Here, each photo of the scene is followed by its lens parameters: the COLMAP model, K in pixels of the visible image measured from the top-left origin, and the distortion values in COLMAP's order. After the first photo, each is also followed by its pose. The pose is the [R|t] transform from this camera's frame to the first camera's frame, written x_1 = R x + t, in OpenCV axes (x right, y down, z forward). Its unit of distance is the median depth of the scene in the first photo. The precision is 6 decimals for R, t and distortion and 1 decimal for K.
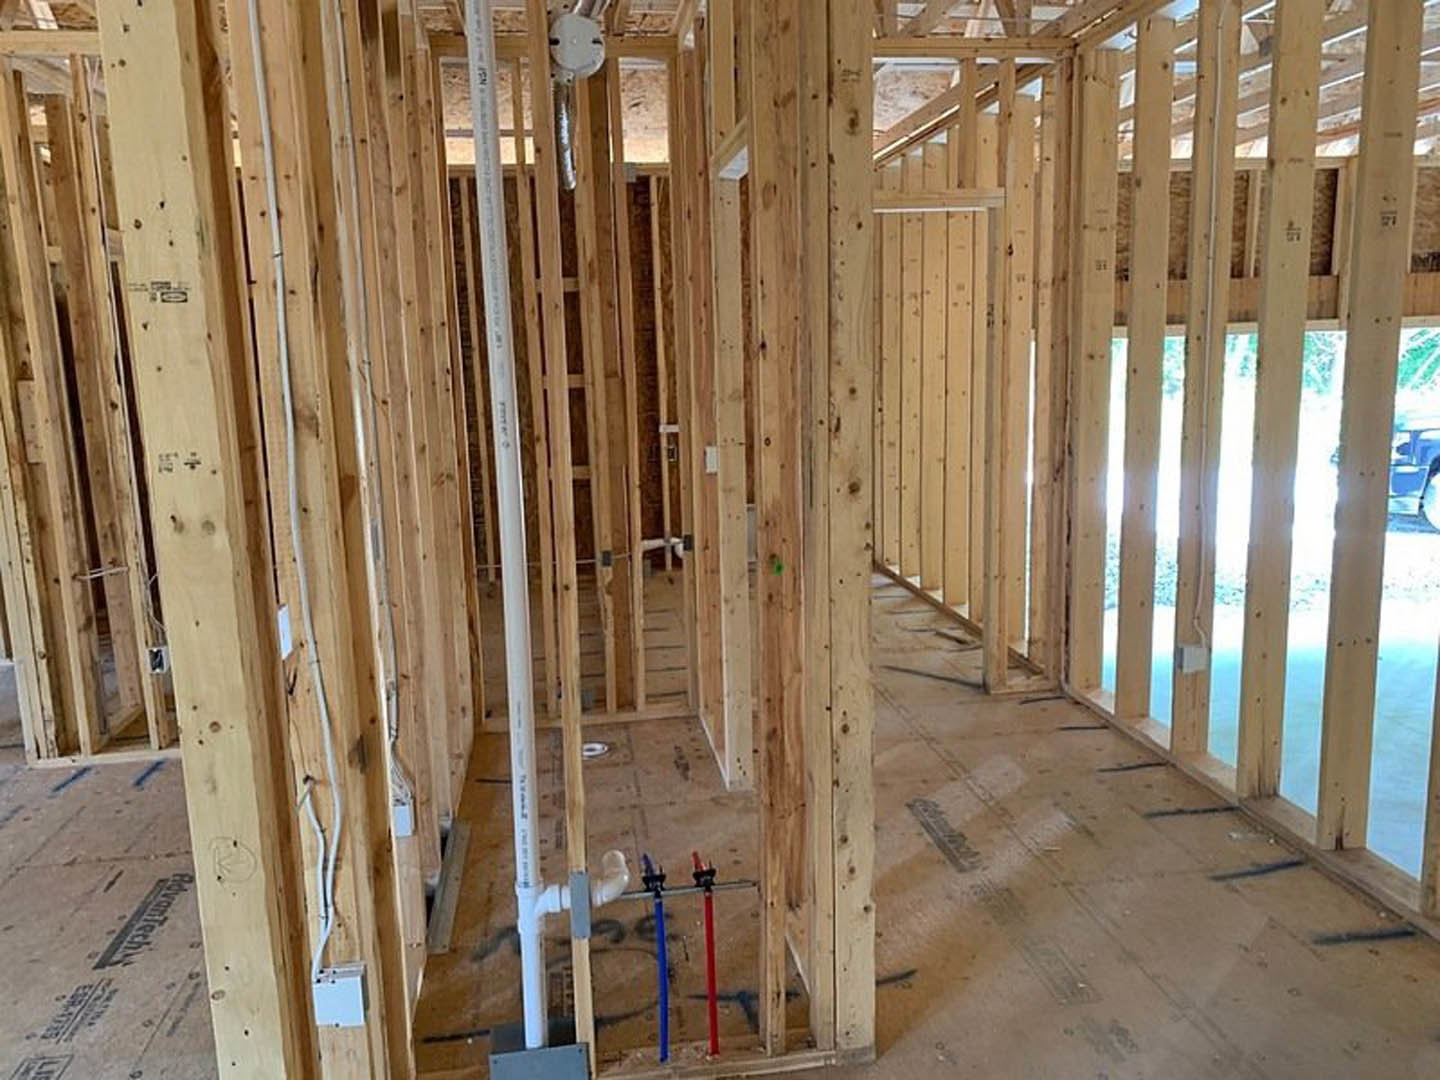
lens RADIAL K [[1113.1, 0, 723.3], [0, 1113.1, 545.1], [0, 0, 1]] dist [0.003225, -0.000211]
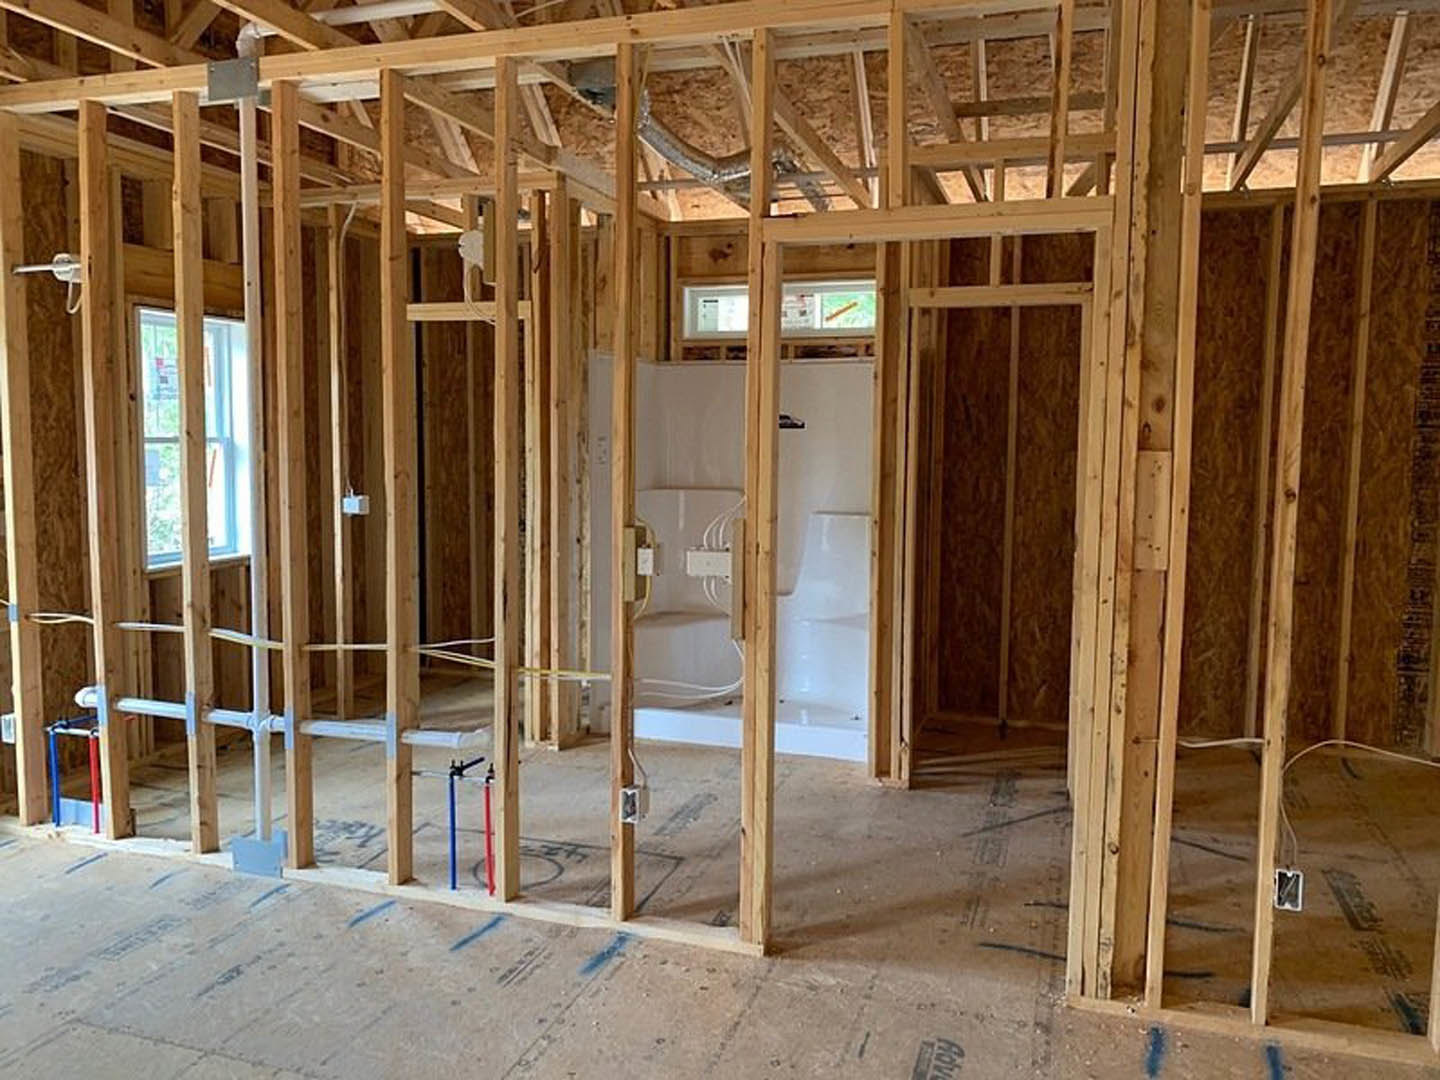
lens RADIAL K [[1113.1, 0, 715.8], [0, 1113.1, 534.5], [0, 0, 1]] dist [0.003225, -0.000211]
pose [[0.892420, 0.084725, -0.443179, -0.536816], [-0.111058, 0.993241, -0.033752, -0.041493], [0.437324, 0.079340, 0.895797, 0.265875]]
